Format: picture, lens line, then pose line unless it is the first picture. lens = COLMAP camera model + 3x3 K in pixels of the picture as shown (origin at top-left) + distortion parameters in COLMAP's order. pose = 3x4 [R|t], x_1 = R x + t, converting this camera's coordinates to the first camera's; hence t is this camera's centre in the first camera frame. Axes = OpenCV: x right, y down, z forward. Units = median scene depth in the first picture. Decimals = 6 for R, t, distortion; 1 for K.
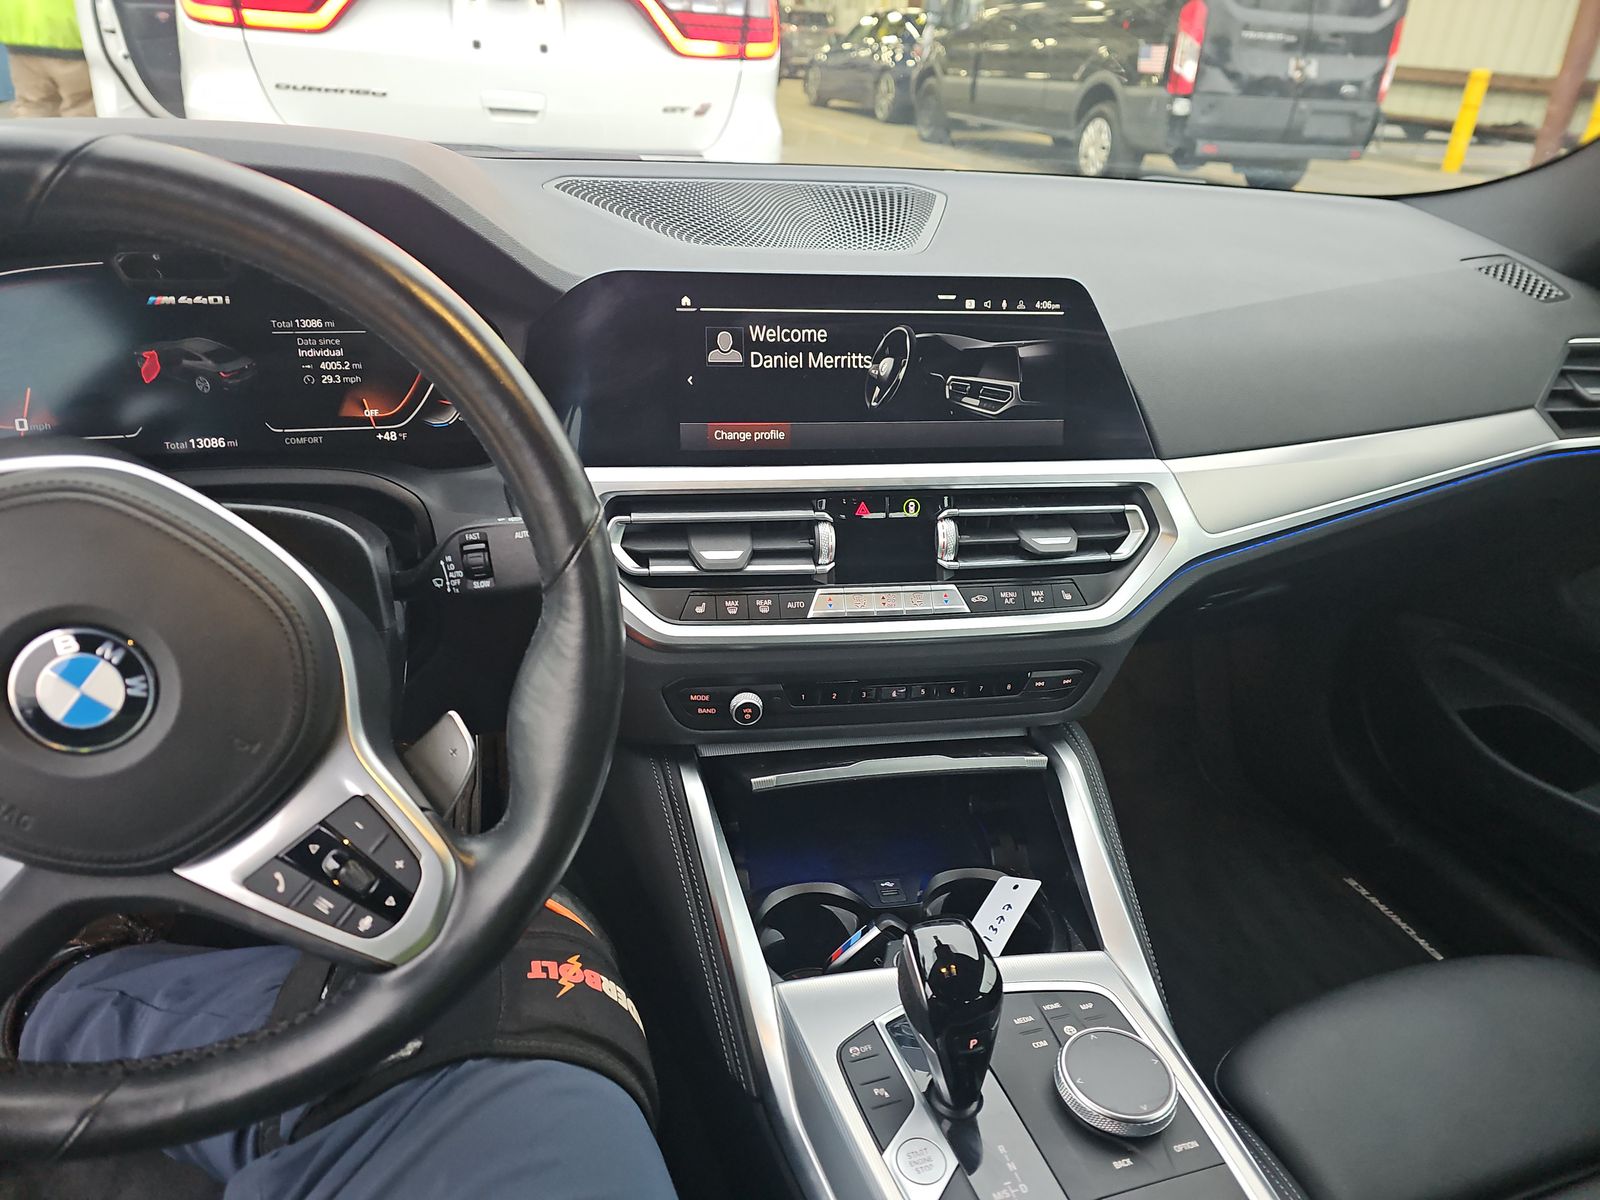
lens RADIAL K [[1052.0, 0, 763.3], [0, 1052.0, 569.2], [0, 0, 1]] dist [0.124638, -0.001332]
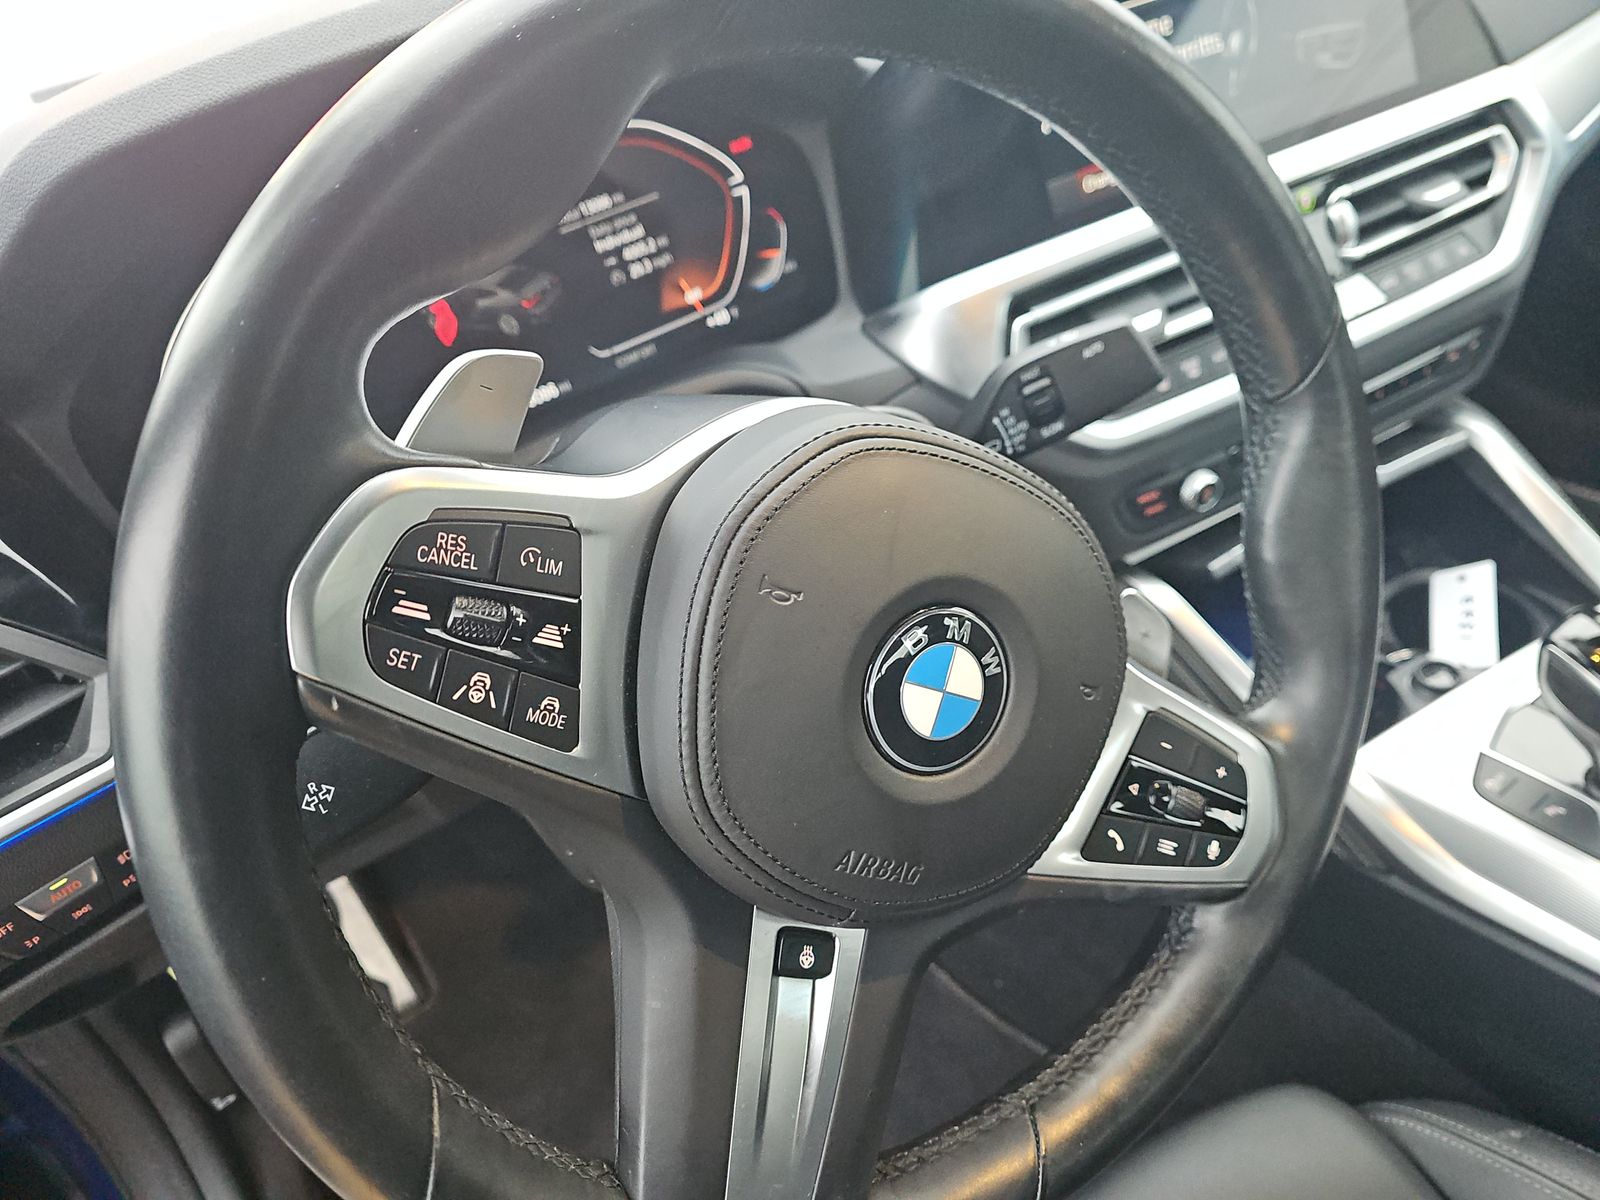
lens RADIAL K [[1058.9, 0, 735.6], [0, 1058.9, 549.2], [0, 0, 1]] dist [0.103794, -0.134762]
pose [[0.929002, -0.347466, 0.127370, -0.508678], [0.327343, 0.932079, 0.155164, -0.084895], [-0.172633, -0.102454, 0.979643, 0.212912]]
